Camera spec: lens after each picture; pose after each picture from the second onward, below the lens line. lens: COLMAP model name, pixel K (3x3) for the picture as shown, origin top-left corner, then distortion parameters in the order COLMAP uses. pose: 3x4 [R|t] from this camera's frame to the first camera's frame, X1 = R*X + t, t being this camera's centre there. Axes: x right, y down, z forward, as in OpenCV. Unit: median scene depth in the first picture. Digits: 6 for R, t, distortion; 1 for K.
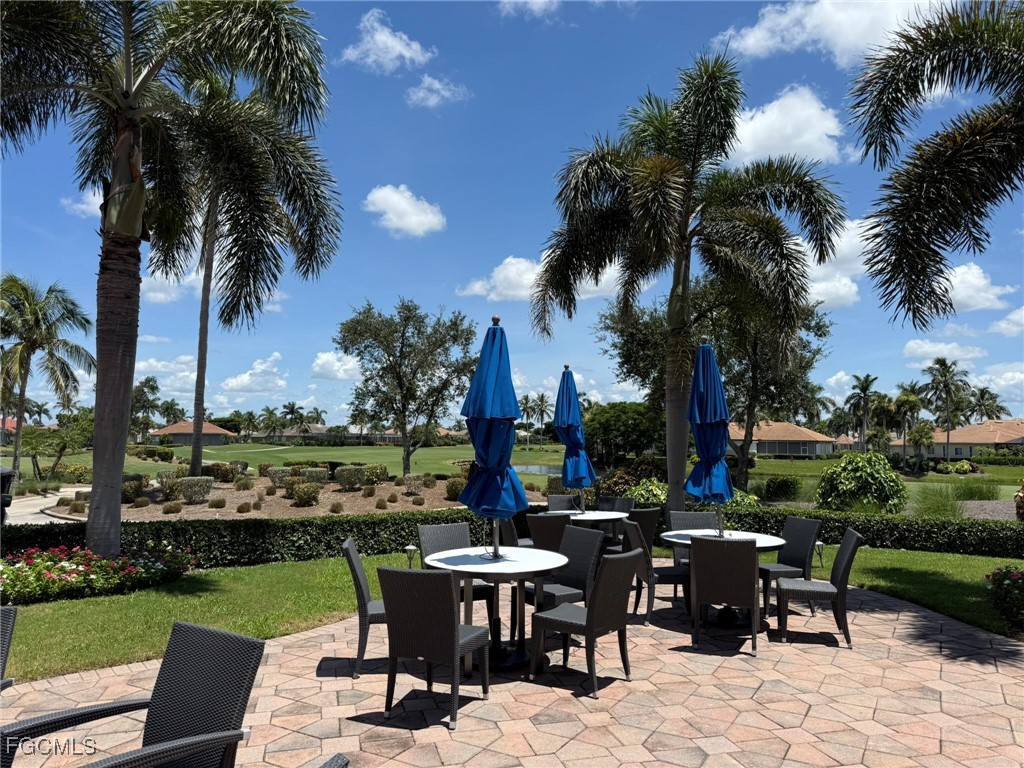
lens RADIAL K [[721.1, 0, 507.0], [0, 721.1, 397.5], [0, 0, 1]] dist [0.097400, -0.118790]
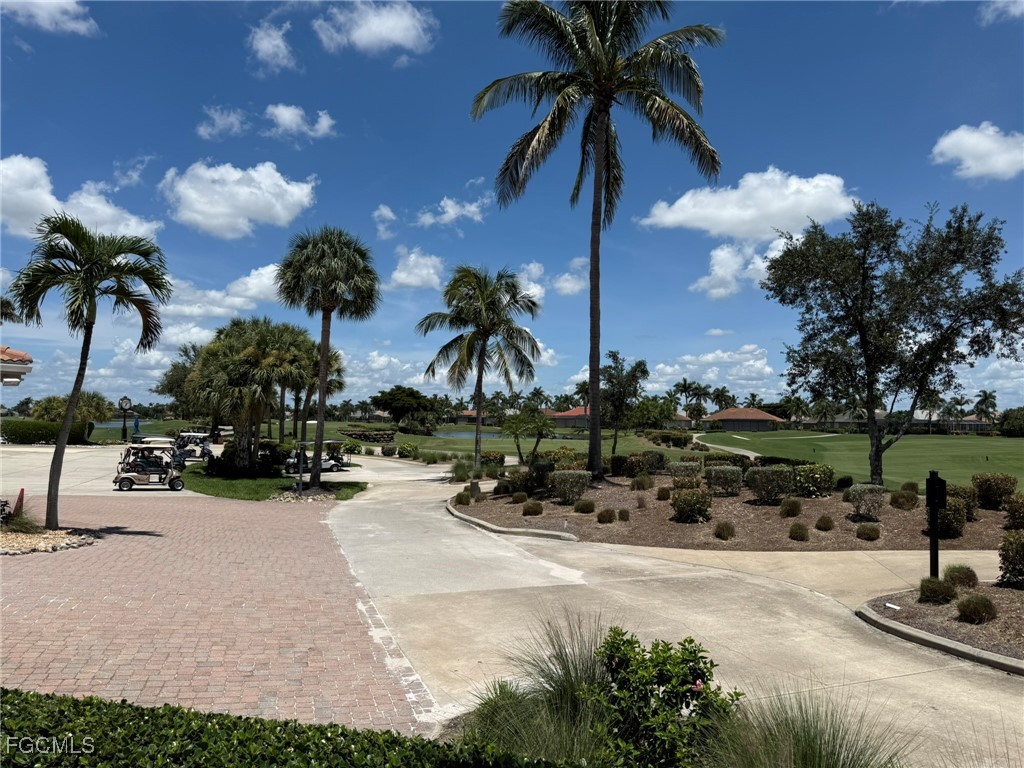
lens RADIAL K [[721.1, 0, 507.0], [0, 721.1, 397.5], [0, 0, 1]] dist [0.097400, -0.118790]
pose [[0.747087, -0.021395, -0.664381, 0.038877], [0.034010, 0.999403, 0.006060, 0.014228], [0.663855, -0.027123, 0.747369, 0.253743]]
